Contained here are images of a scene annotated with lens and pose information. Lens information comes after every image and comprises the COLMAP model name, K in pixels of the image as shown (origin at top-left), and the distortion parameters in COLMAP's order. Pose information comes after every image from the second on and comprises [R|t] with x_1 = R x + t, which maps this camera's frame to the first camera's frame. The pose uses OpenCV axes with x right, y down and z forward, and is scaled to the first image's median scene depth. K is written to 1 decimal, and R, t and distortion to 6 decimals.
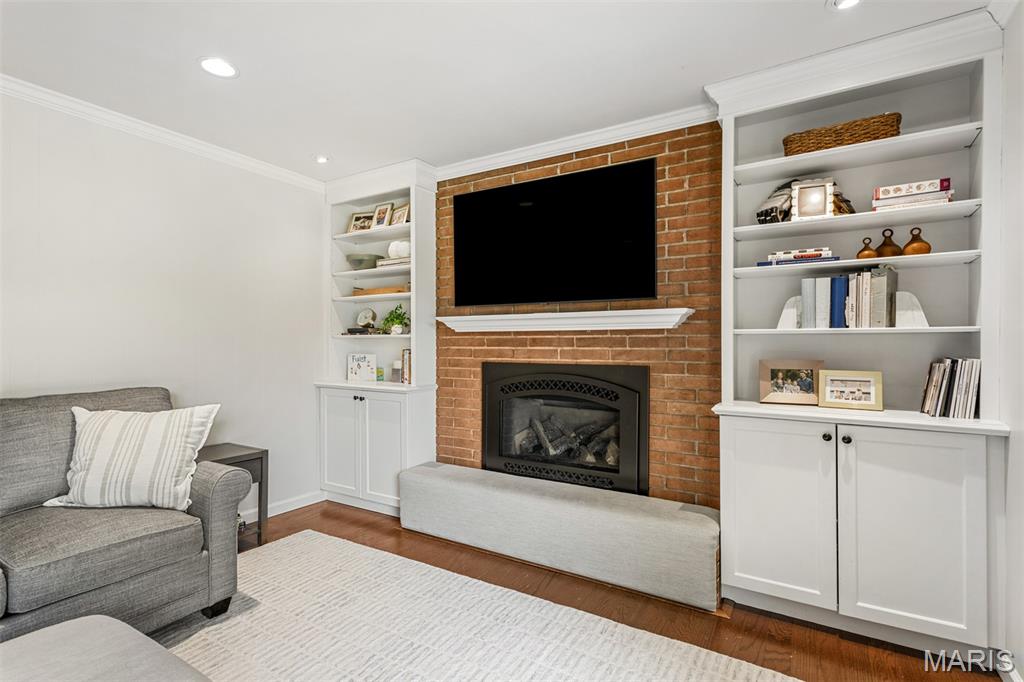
lens RADIAL K [[491.6, 0, 502.0], [0, 491.6, 339.2], [0, 0, 1]] dist [0.004915, 0.001262]
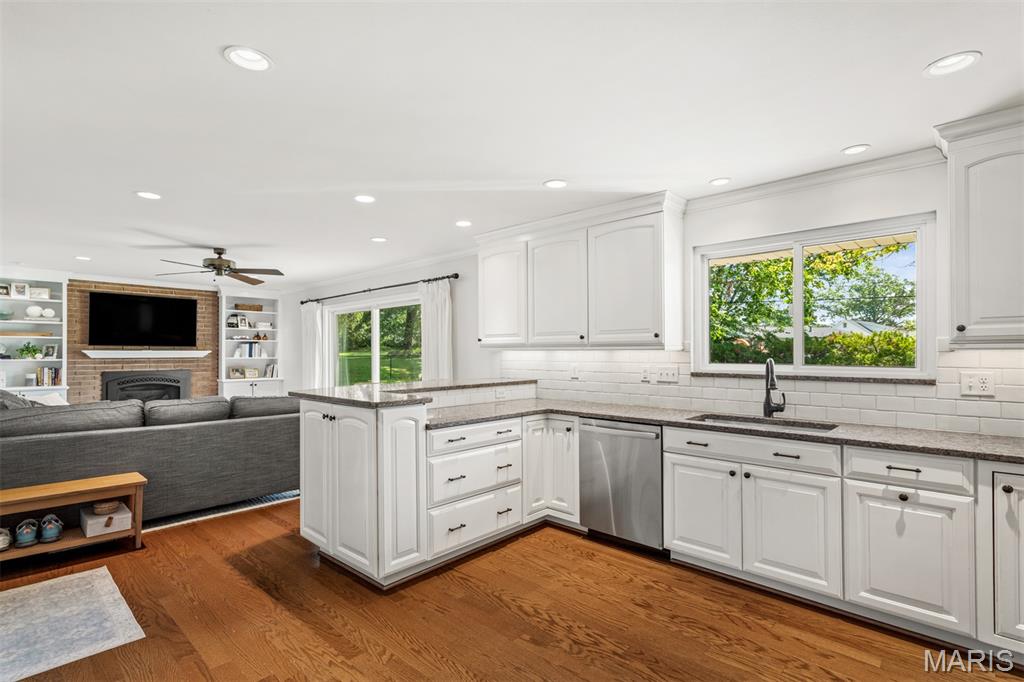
lens RADIAL K [[491.6, 0, 500.7], [0, 491.6, 348.1], [0, 0, 1]] dist [0.004915, 0.001262]
pose [[0.166479, 0.012951, 0.985960, -2.336275], [-0.003808, 0.999915, -0.012492, -0.046153], [-0.986038, -0.001675, 0.166514, -1.321548]]
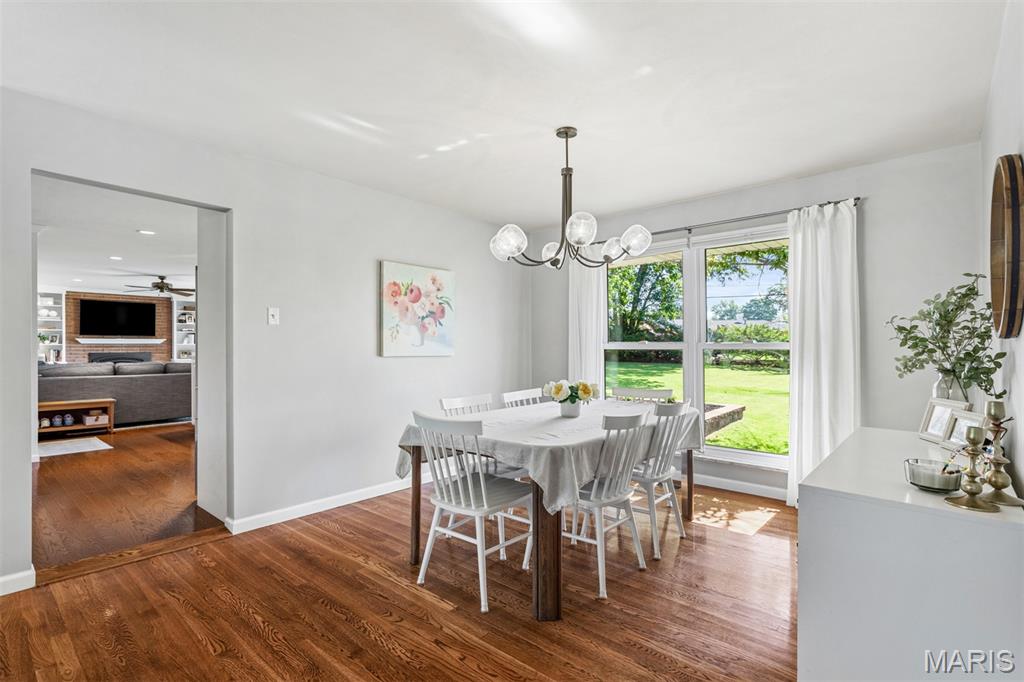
lens RADIAL K [[491.6, 0, 504.1], [0, 491.6, 341.8], [0, 0, 1]] dist [0.004915, 0.001262]
pose [[0.137677, 0.011824, 0.990407, -3.554159], [-0.000474, 0.999929, -0.011872, 0.013308], [-0.990477, 0.001165, 0.137673, -2.626253]]
